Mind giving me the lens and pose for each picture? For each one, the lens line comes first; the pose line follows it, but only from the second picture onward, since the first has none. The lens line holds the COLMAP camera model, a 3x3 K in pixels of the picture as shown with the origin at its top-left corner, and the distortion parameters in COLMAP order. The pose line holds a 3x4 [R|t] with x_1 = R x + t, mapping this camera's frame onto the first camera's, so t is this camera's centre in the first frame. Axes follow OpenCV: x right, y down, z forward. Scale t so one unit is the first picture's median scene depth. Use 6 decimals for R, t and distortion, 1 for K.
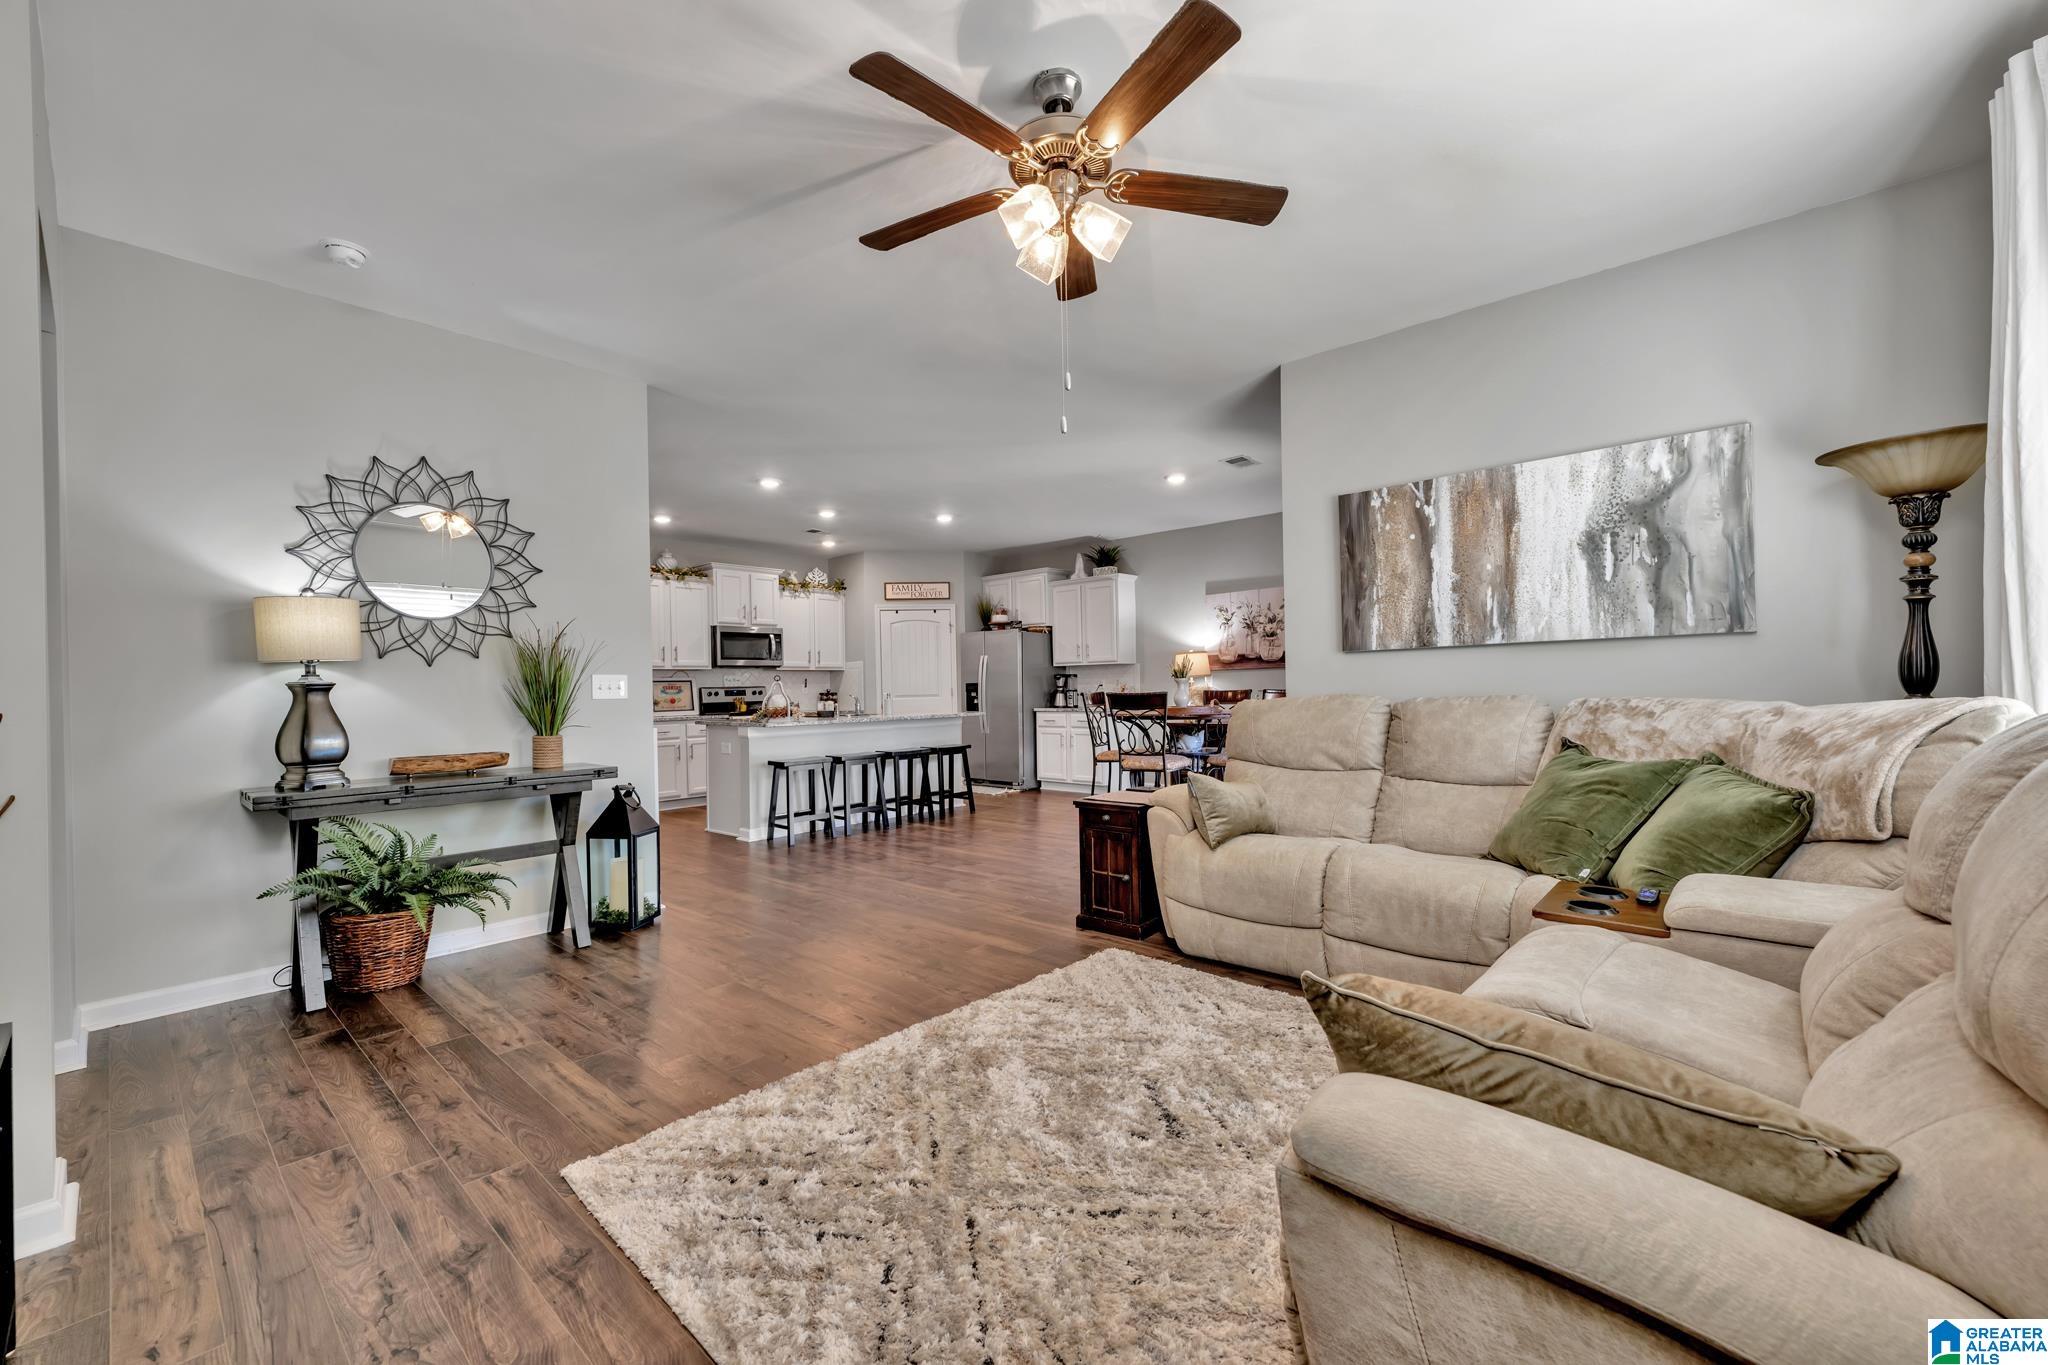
lens RADIAL K [[809.1, 0, 1030.5], [0, 809.1, 688.3], [0, 0, 1]] dist [-0.000271, -0.000044]
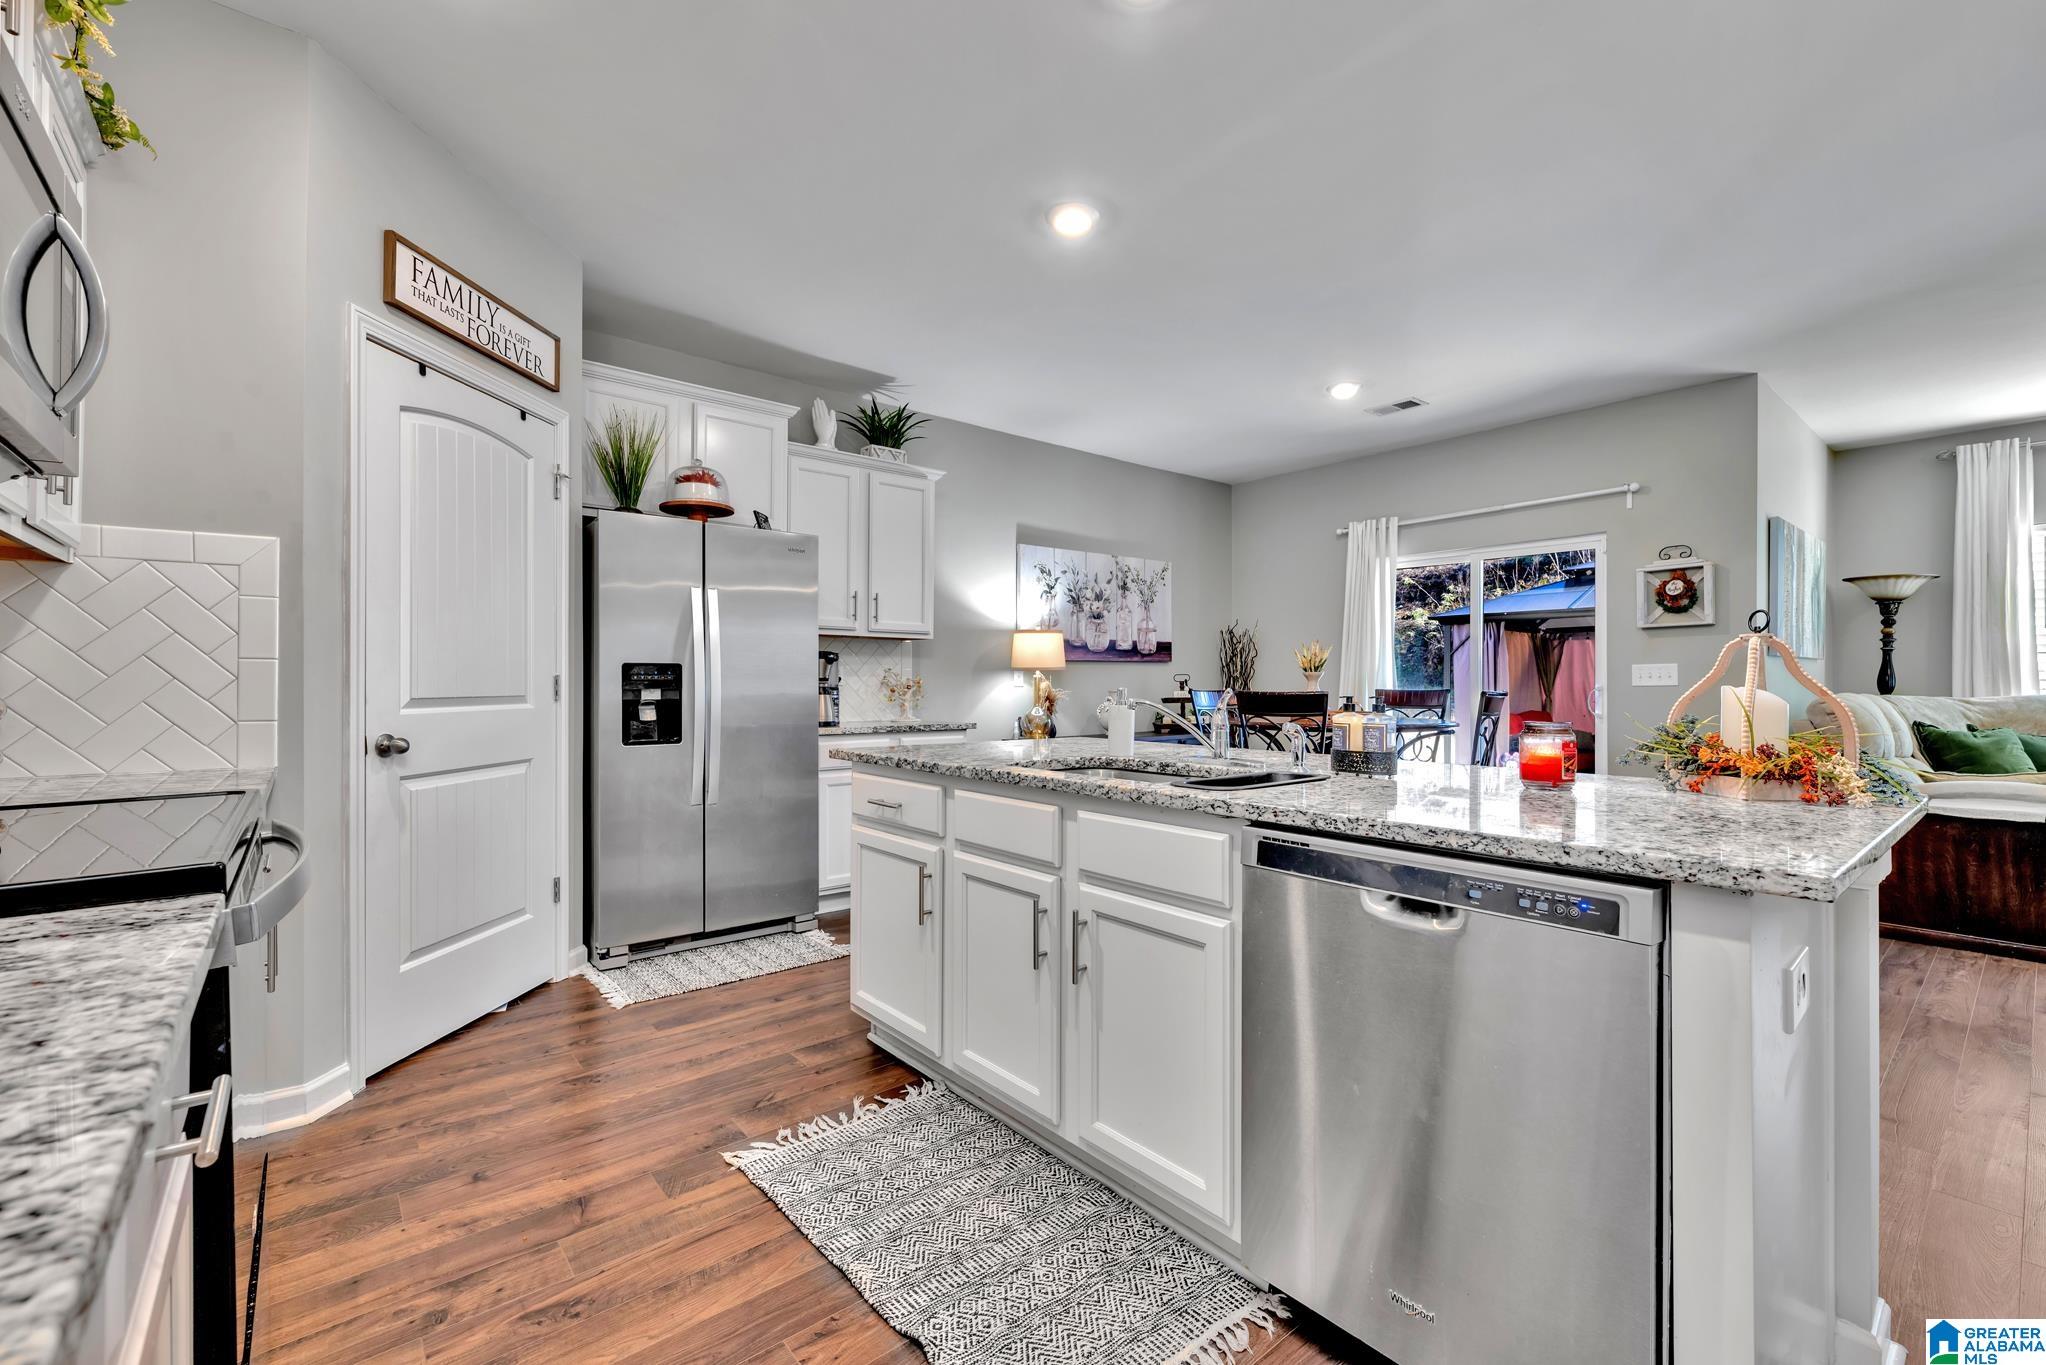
lens RADIAL K [[858.5, 0, 1027.7], [0, 858.5, 680.8], [0, 0, 1]] dist [-0.000109, 0.000078]
pose [[0.158700, 0.022443, 0.987072, -0.423225], [-0.004013, 0.999748, -0.022086, 0.009027], [-0.987319, -0.000456, 0.158750, 0.816433]]
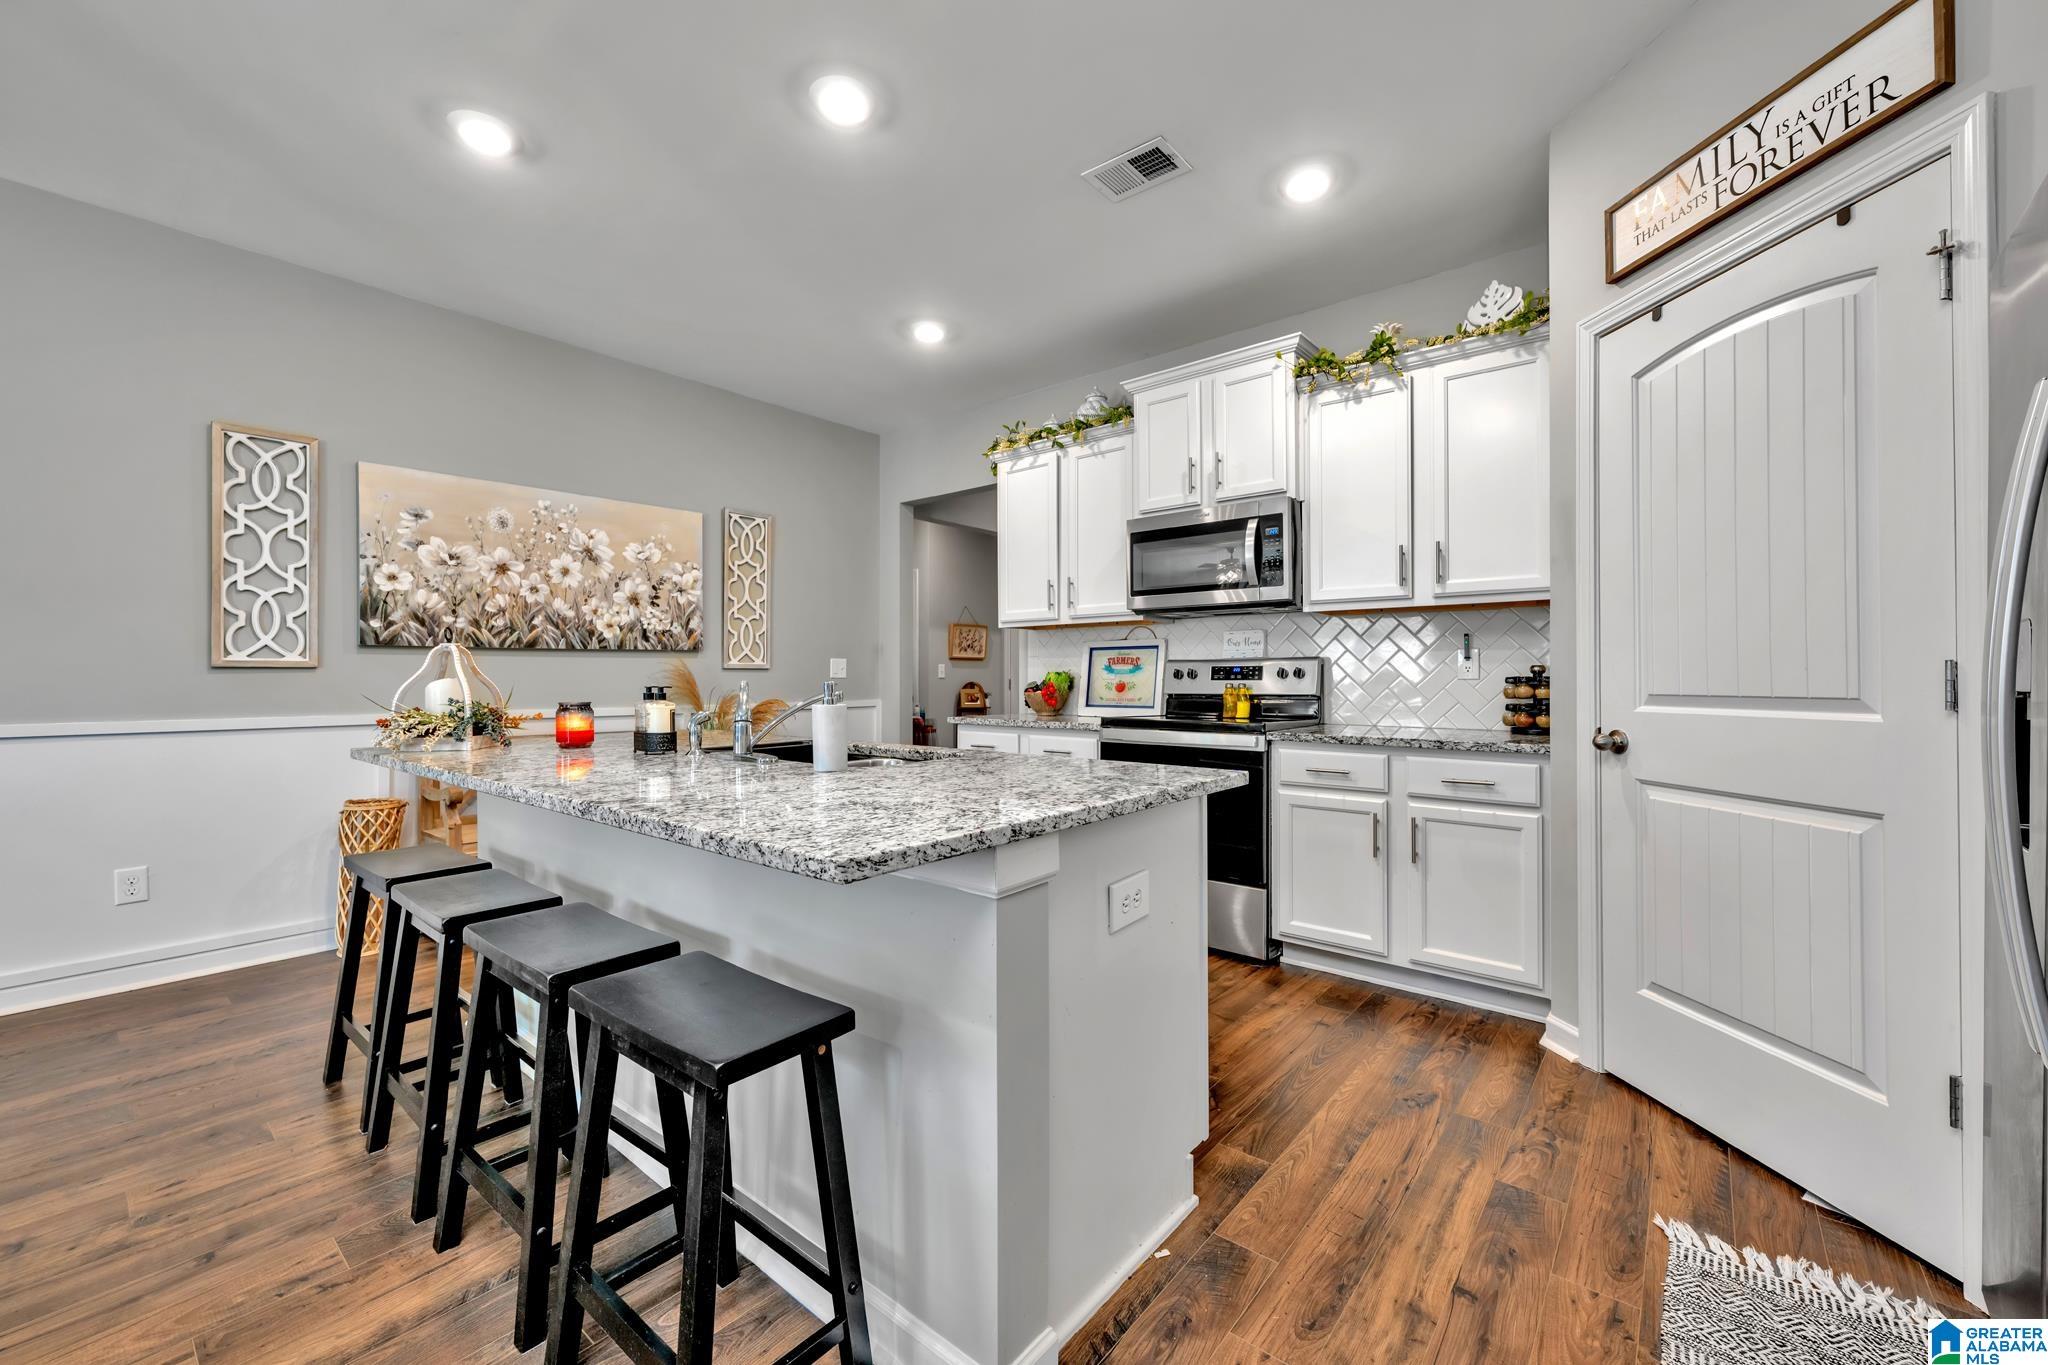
lens RADIAL K [[814.3, 0, 1026.4], [0, 814.3, 673.5], [0, 0, 1]] dist [-0.000407, -0.000174]
pose [[0.020437, 0.013602, -0.999699, 0.056426], [-0.000922, 0.999907, 0.013586, 0.000325], [0.999791, 0.000644, 0.020448, 0.874793]]
